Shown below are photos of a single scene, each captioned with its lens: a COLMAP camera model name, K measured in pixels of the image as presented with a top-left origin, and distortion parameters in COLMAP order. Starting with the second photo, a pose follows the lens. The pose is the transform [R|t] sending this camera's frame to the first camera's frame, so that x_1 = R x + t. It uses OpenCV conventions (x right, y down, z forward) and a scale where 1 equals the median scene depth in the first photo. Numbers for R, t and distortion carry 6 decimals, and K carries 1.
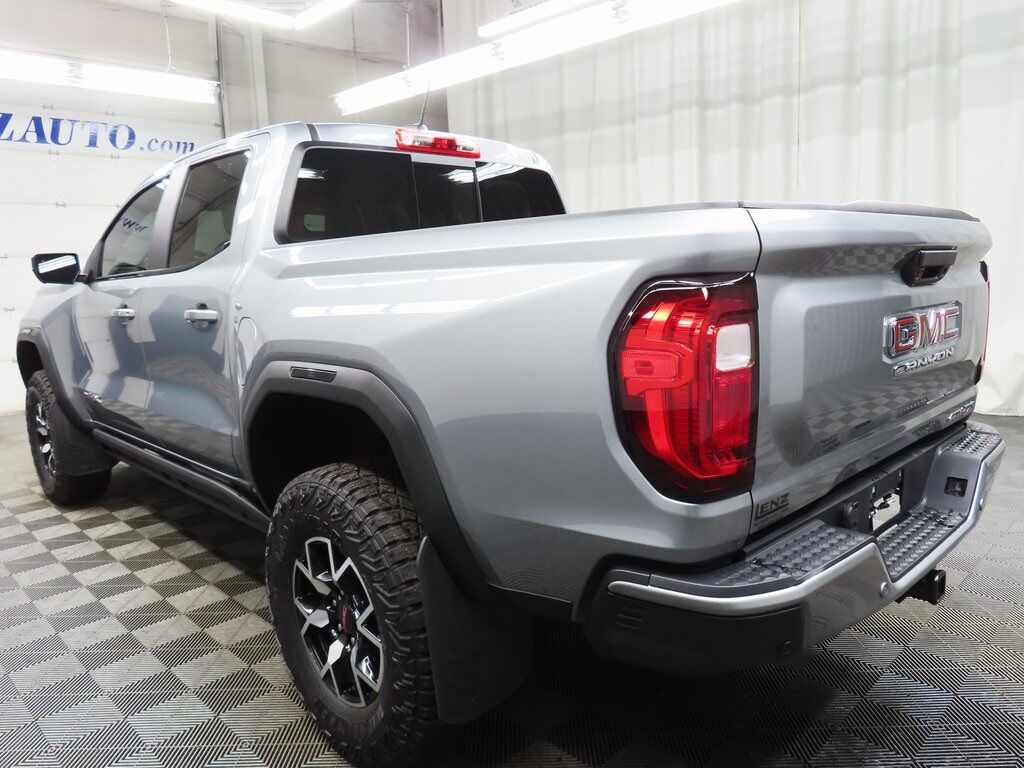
lens RADIAL K [[732.6, 0, 509.8], [0, 732.6, 380.9], [0, 0, 1]] dist [-0.008928, 0.001675]
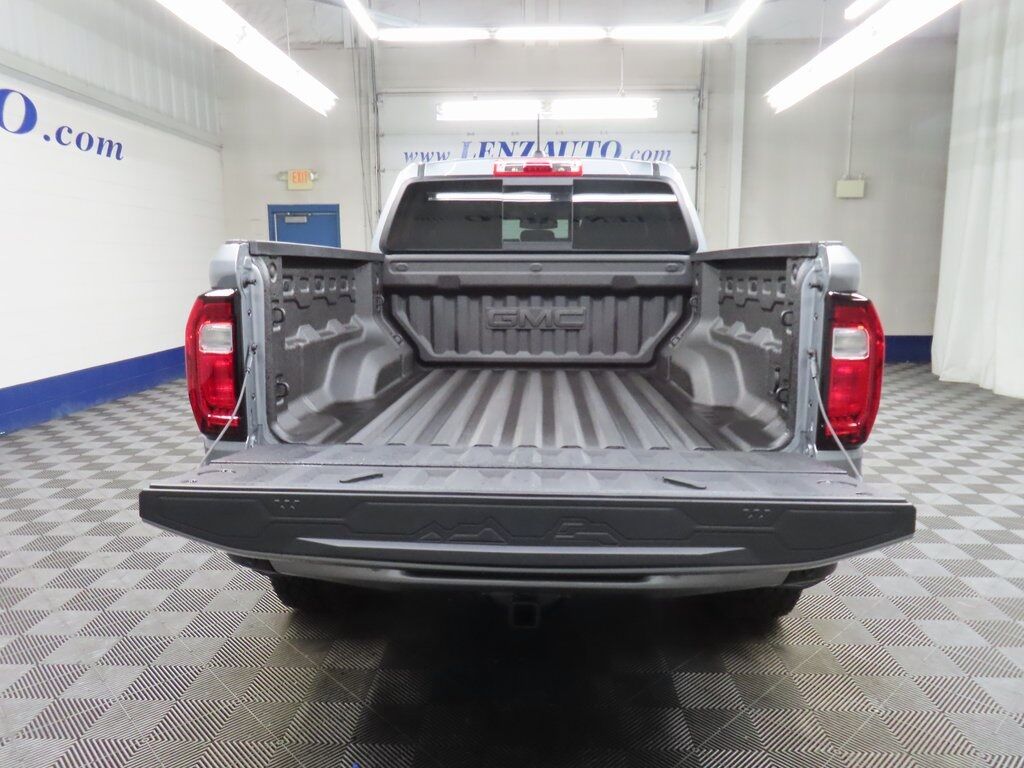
lens RADIAL K [[732.6, 0, 509.8], [0, 732.6, 380.9], [0, 0, 1]] dist [-0.008928, 0.001675]
pose [[0.685326, 0.144576, -0.713741, 0.381712], [-0.135420, 0.988301, 0.070163, -0.030785], [0.715535, 0.048570, 0.696887, 0.083333]]
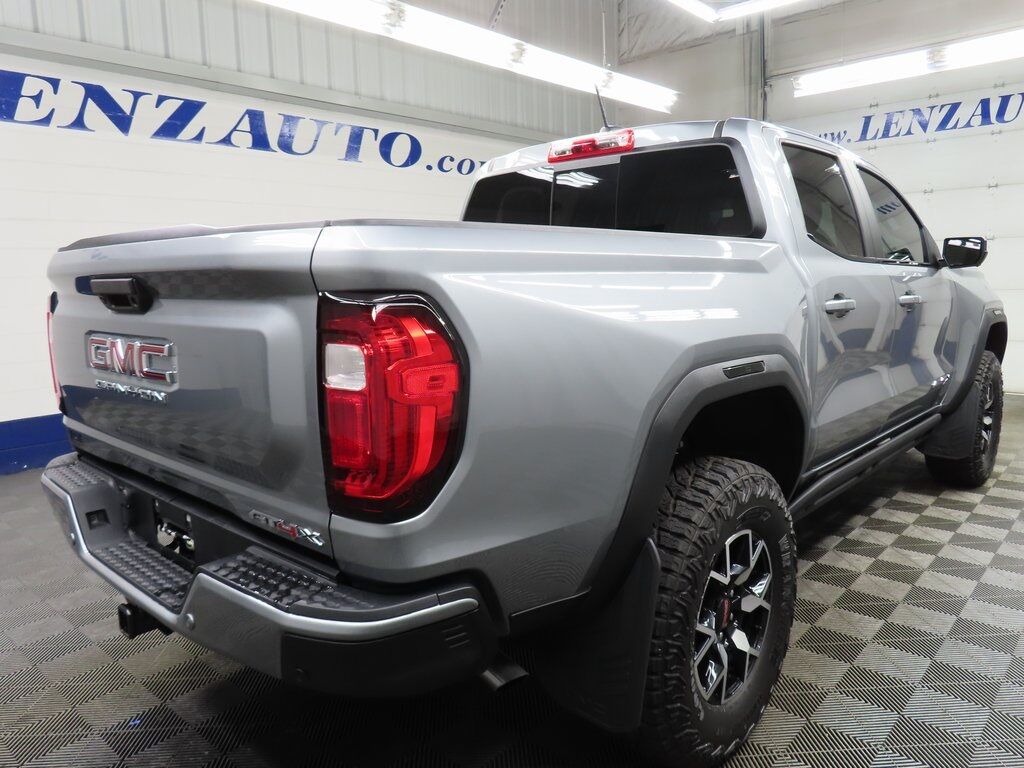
lens RADIAL K [[732.6, 0, 509.8], [0, 732.6, 380.9], [0, 0, 1]] dist [-0.008928, 0.001675]
pose [[0.059264, 0.173692, -0.983015, 0.467833], [-0.136143, 0.976951, 0.164412, -0.080738], [0.988915, 0.124087, 0.081545, 0.426910]]
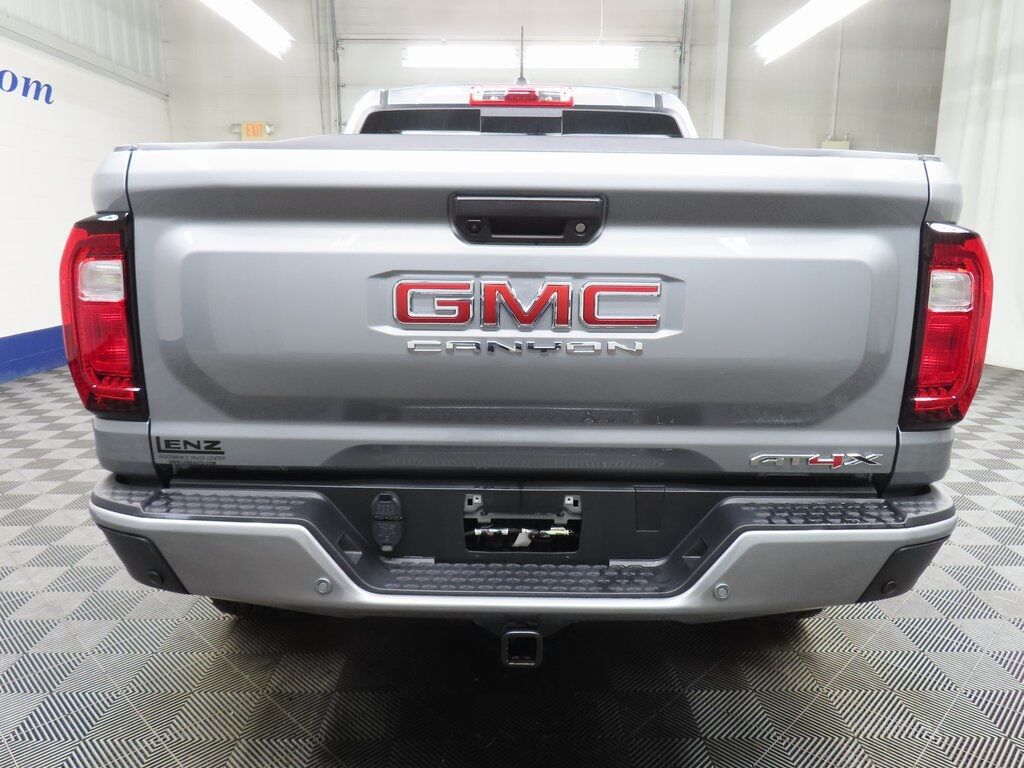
lens RADIAL K [[732.6, 0, 509.8], [0, 732.6, 380.9], [0, 0, 1]] dist [-0.008928, 0.001675]
pose [[0.716566, 0.173082, -0.675704, 0.320125], [-0.139882, 0.984703, 0.103891, -0.020610], [0.683349, 0.020074, 0.729816, 0.132820]]
